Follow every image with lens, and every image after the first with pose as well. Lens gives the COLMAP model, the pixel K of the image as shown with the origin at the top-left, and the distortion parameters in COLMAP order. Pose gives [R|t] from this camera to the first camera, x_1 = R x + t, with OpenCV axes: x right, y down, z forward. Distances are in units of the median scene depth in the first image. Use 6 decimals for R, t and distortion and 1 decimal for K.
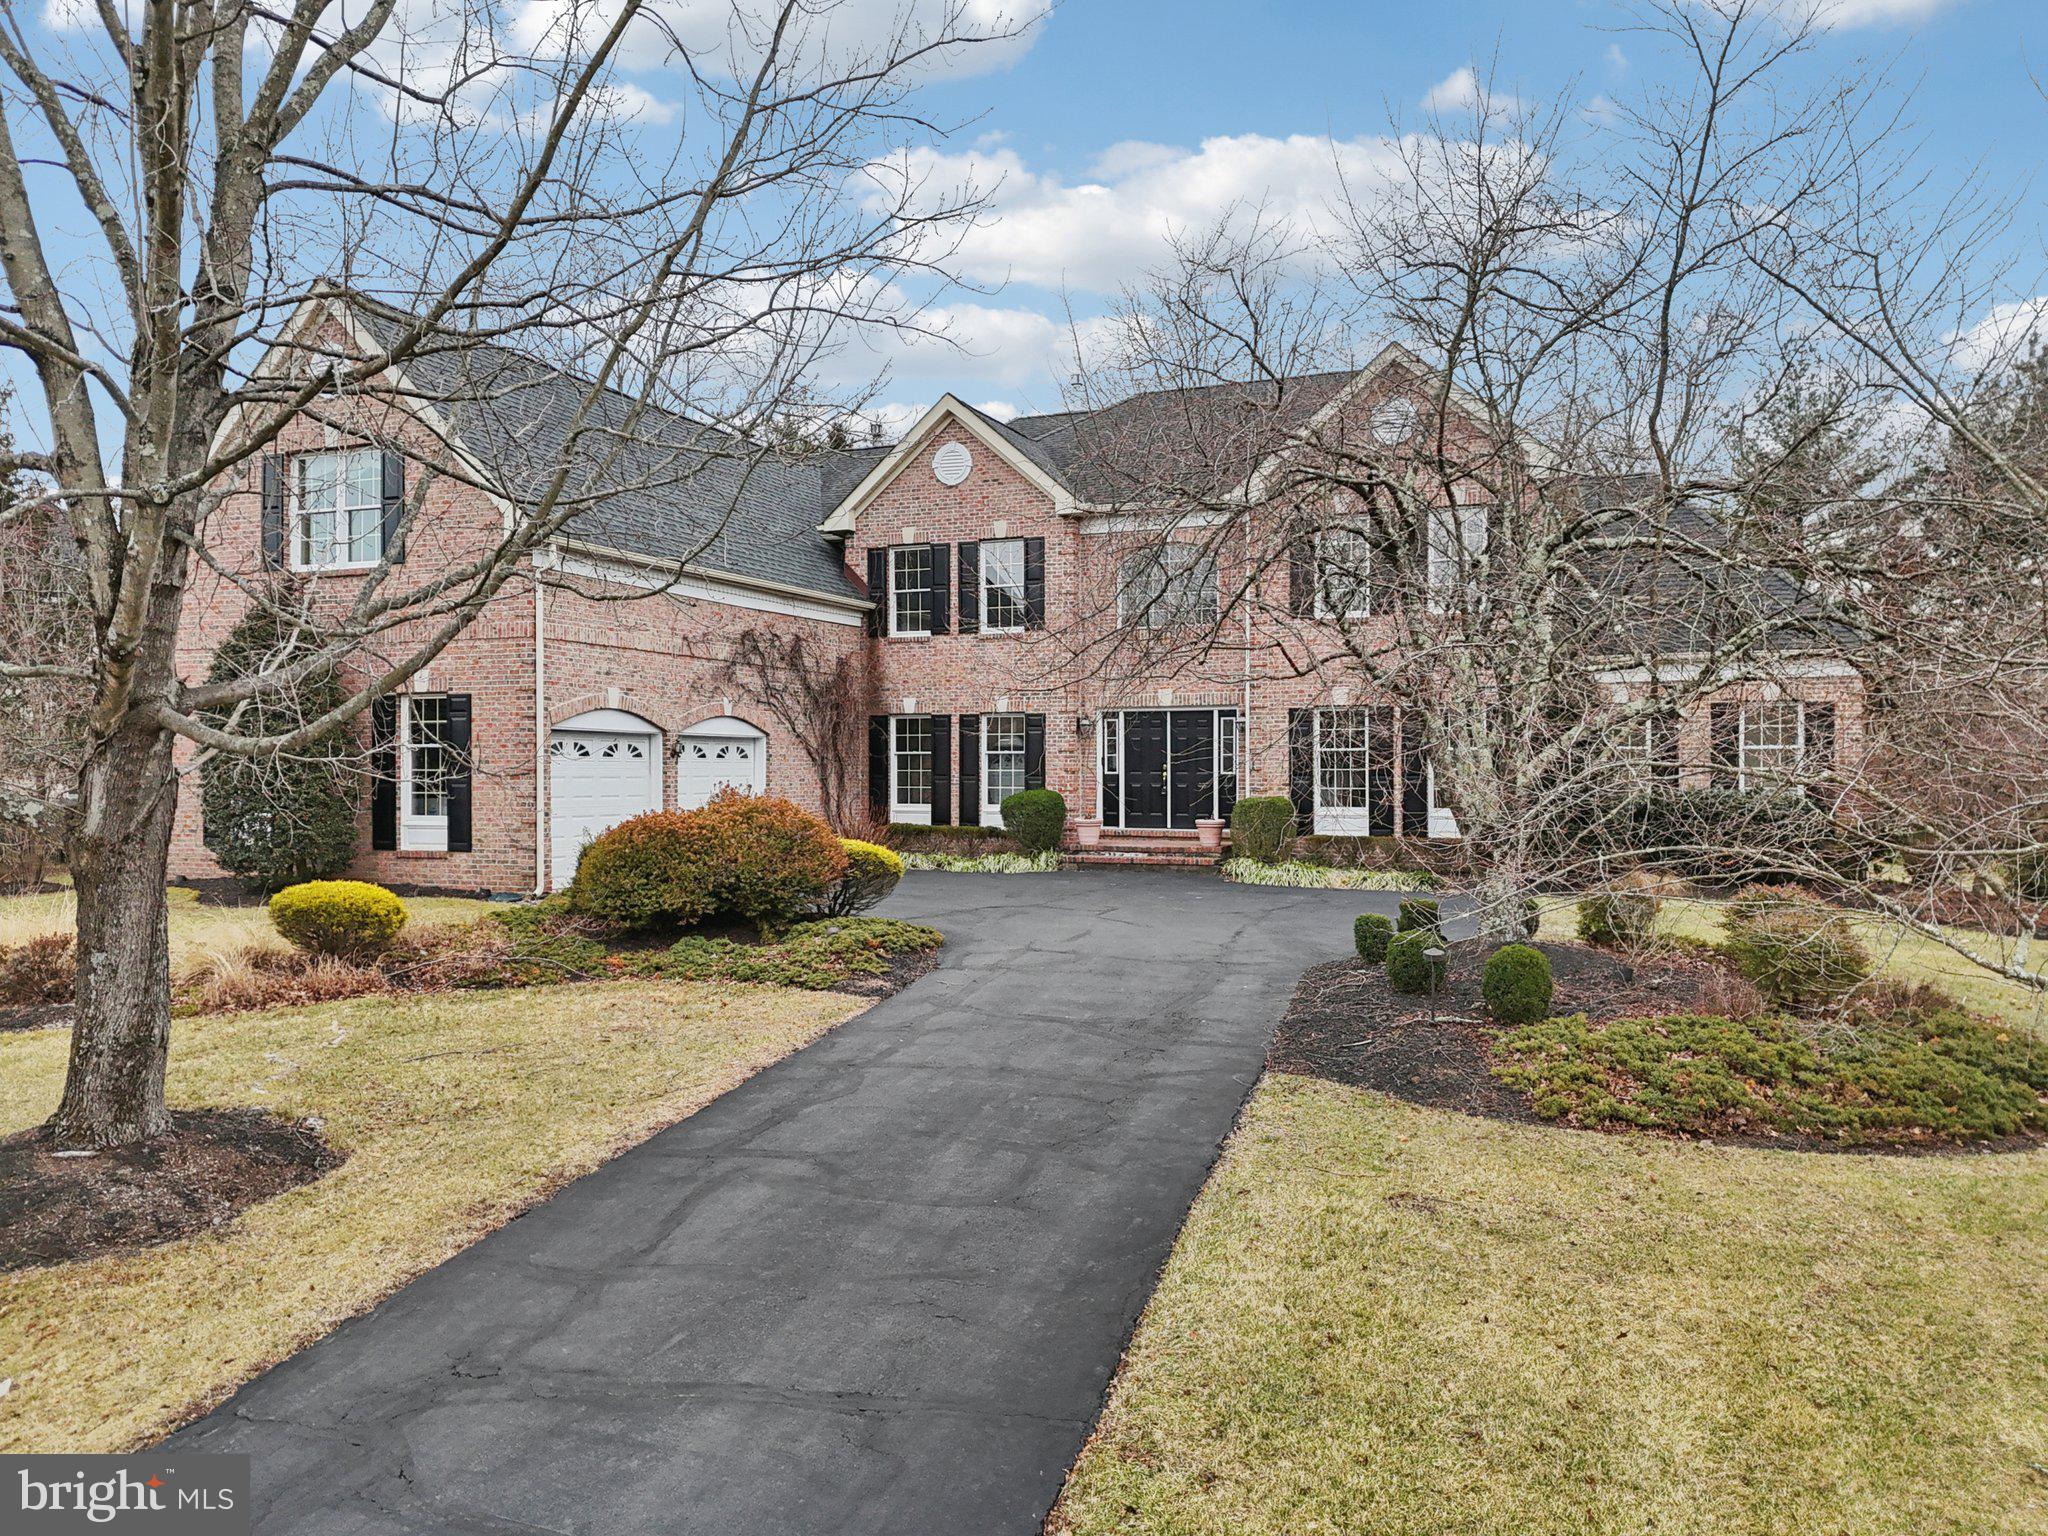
lens RADIAL K [[1510.8, 0, 1024.0], [0, 1510.8, 768.0], [0, 0, 1]] dist [0.093147, -0.086832]
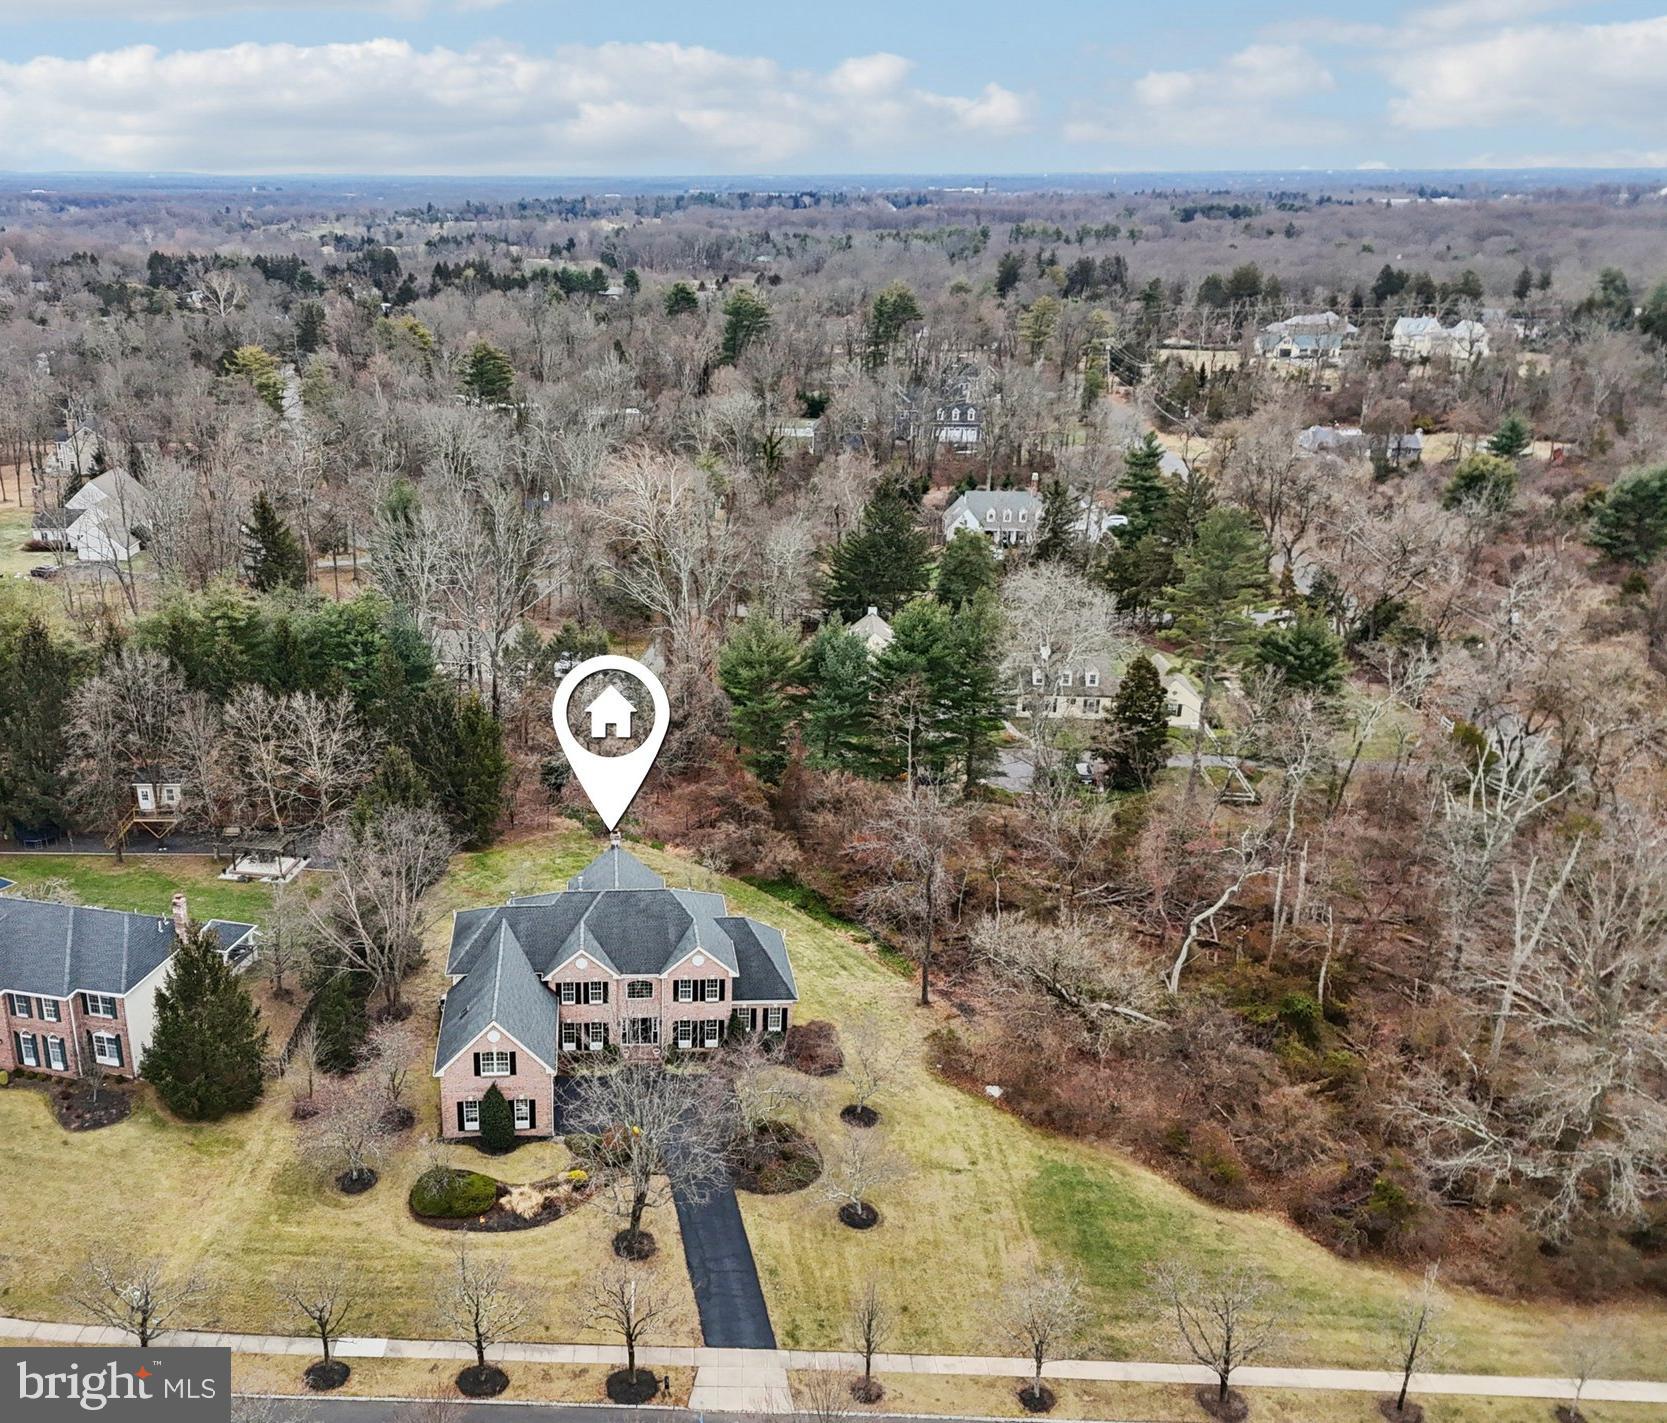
lens RADIAL K [[1543.6, 0, 632.0], [0, 1543.6, 707.4], [0, 0, 1]] dist [0.053499, -0.020392]
pose [[0.913034, -0.133277, 0.385496, -1.305261], [-0.003497, 0.942518, 0.334138, -2.050526], [-0.407869, -0.306428, 0.860084, -2.099969]]
